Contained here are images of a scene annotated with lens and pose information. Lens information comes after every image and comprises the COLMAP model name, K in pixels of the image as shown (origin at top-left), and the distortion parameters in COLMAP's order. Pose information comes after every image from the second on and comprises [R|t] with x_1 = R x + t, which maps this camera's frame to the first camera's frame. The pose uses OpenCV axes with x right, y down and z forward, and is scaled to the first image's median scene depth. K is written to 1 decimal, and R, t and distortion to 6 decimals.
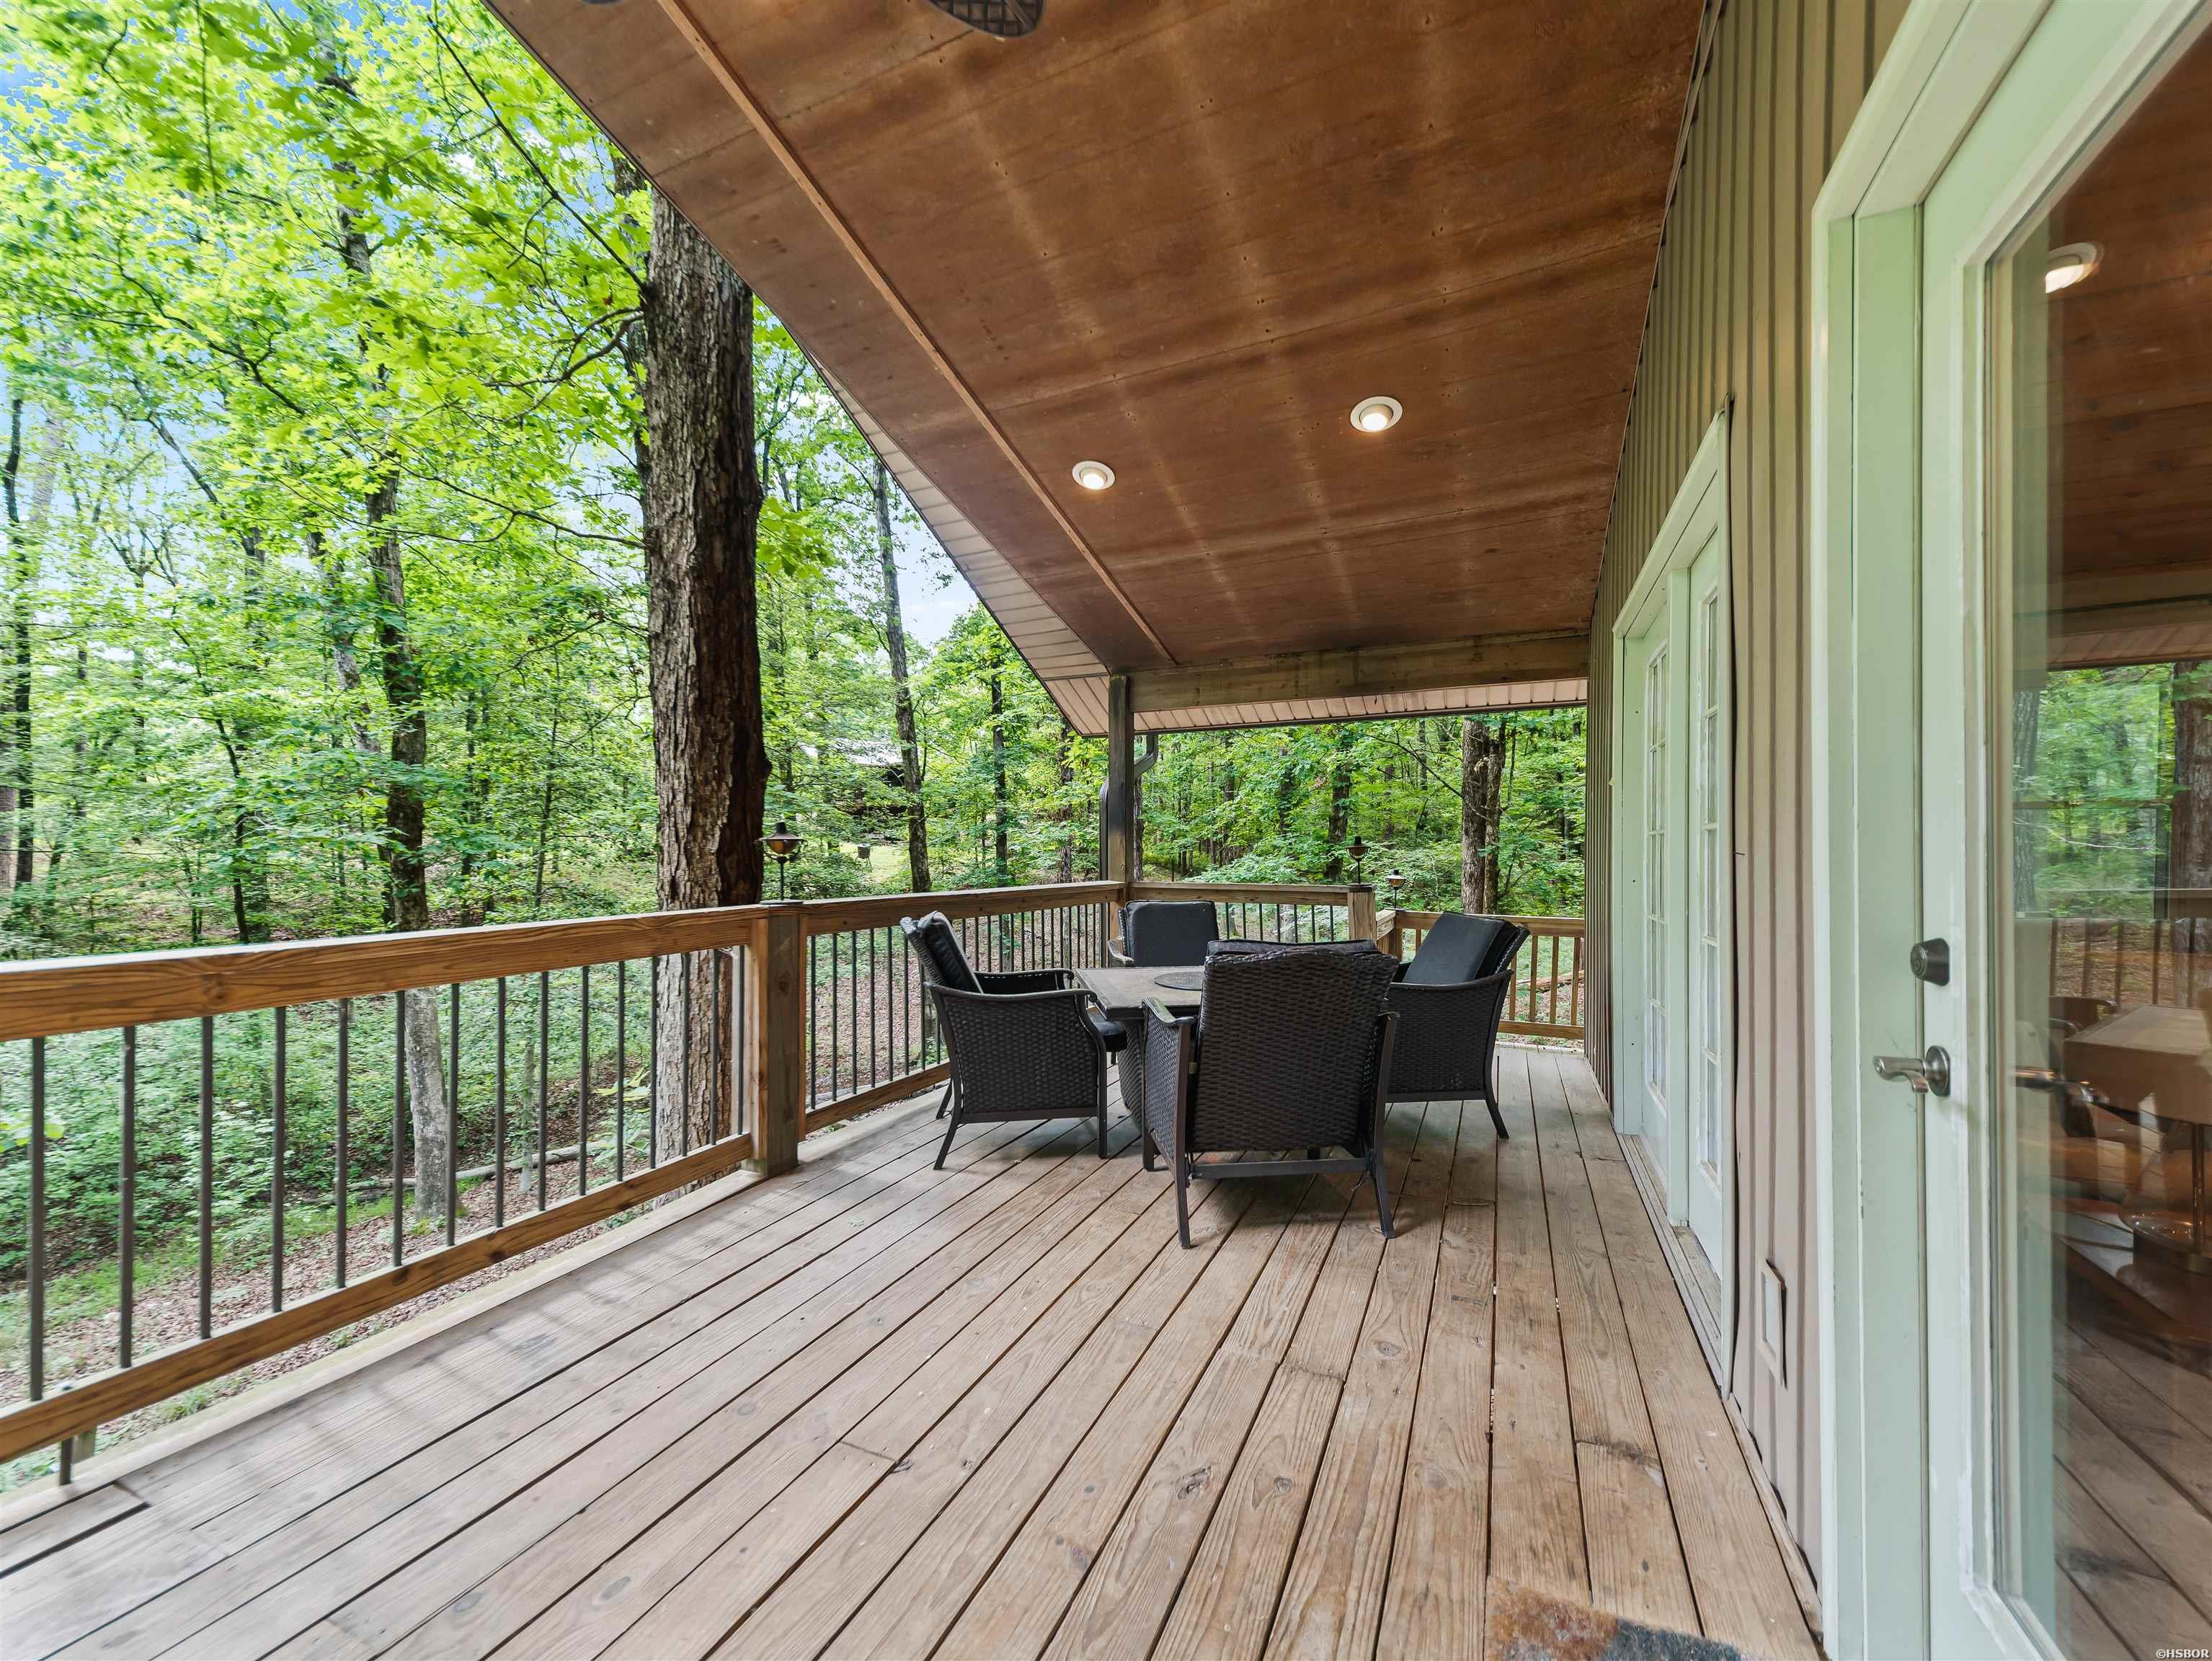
lens RADIAL K [[853.6, 0, 1086.1], [0, 853.6, 847.4], [0, 0, 1]] dist [0.027622, -0.008520]
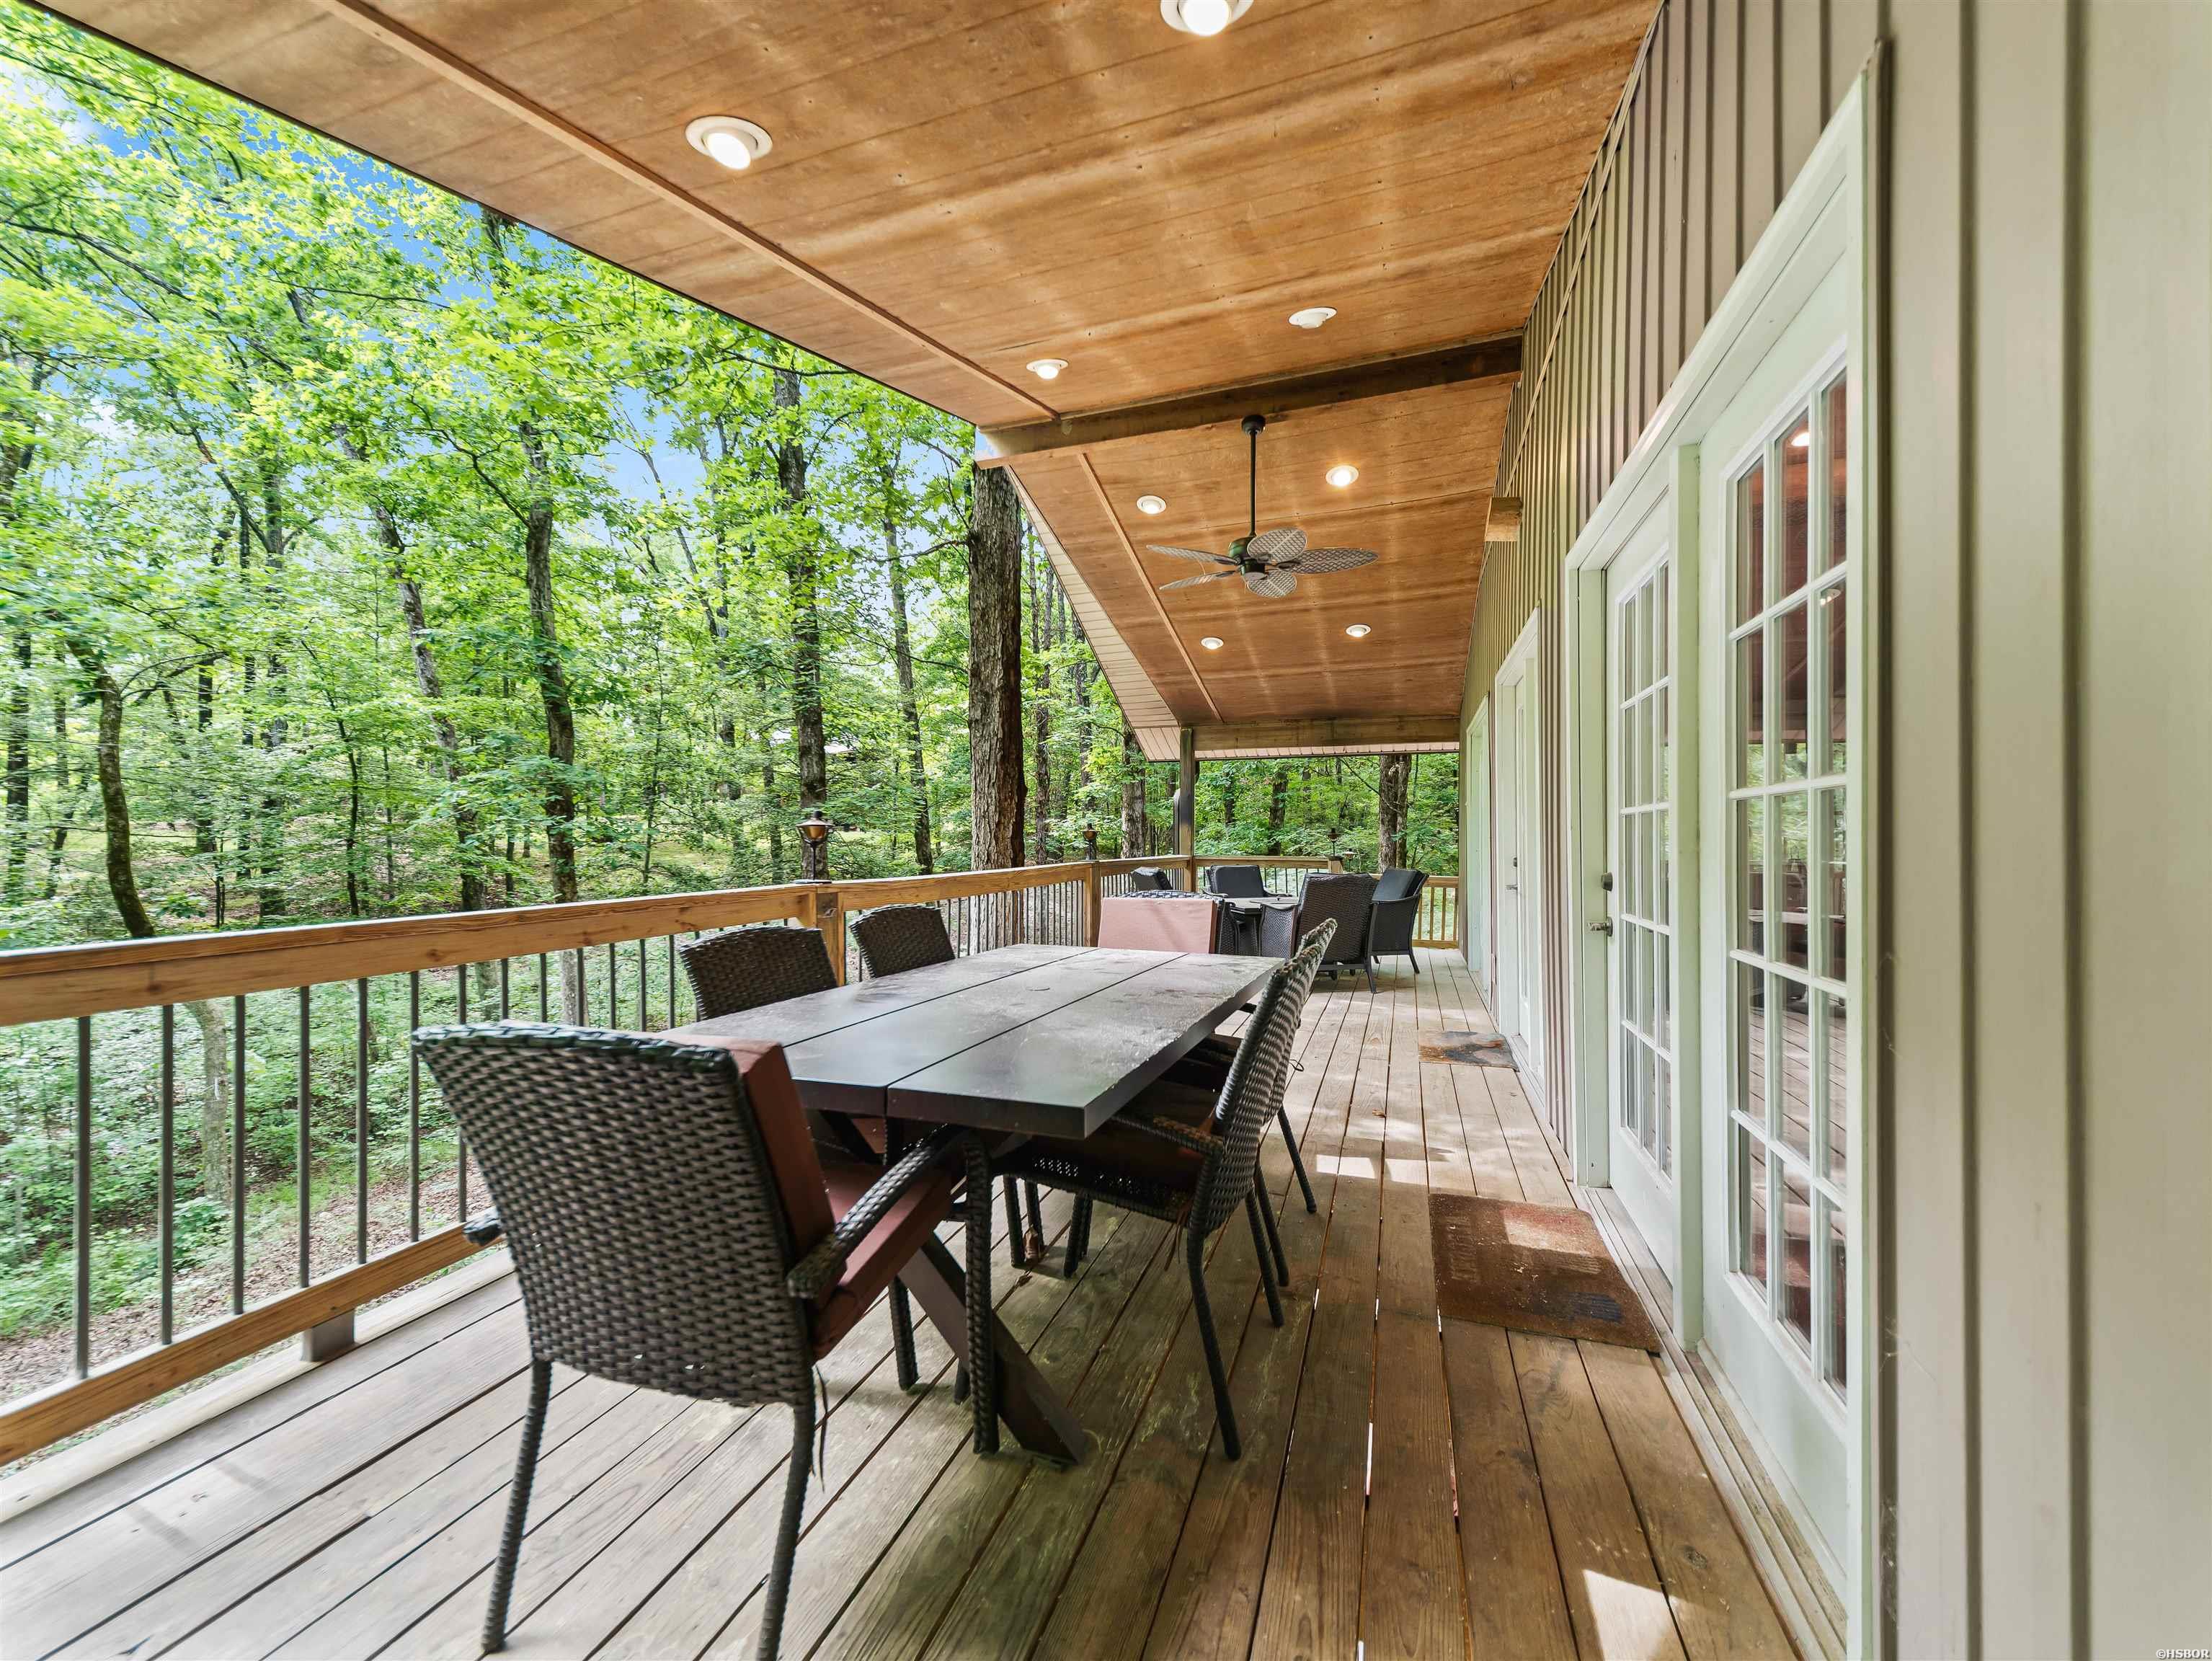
lens RADIAL K [[853.6, 0, 1116.4], [0, 853.6, 831.6], [0, 0, 1]] dist [0.027622, -0.008520]
pose [[0.992142, -0.008910, 0.124801, -0.272614], [0.009687, 0.999937, -0.005617, 0.002225], [-0.124743, 0.006781, 0.992166, -0.534080]]
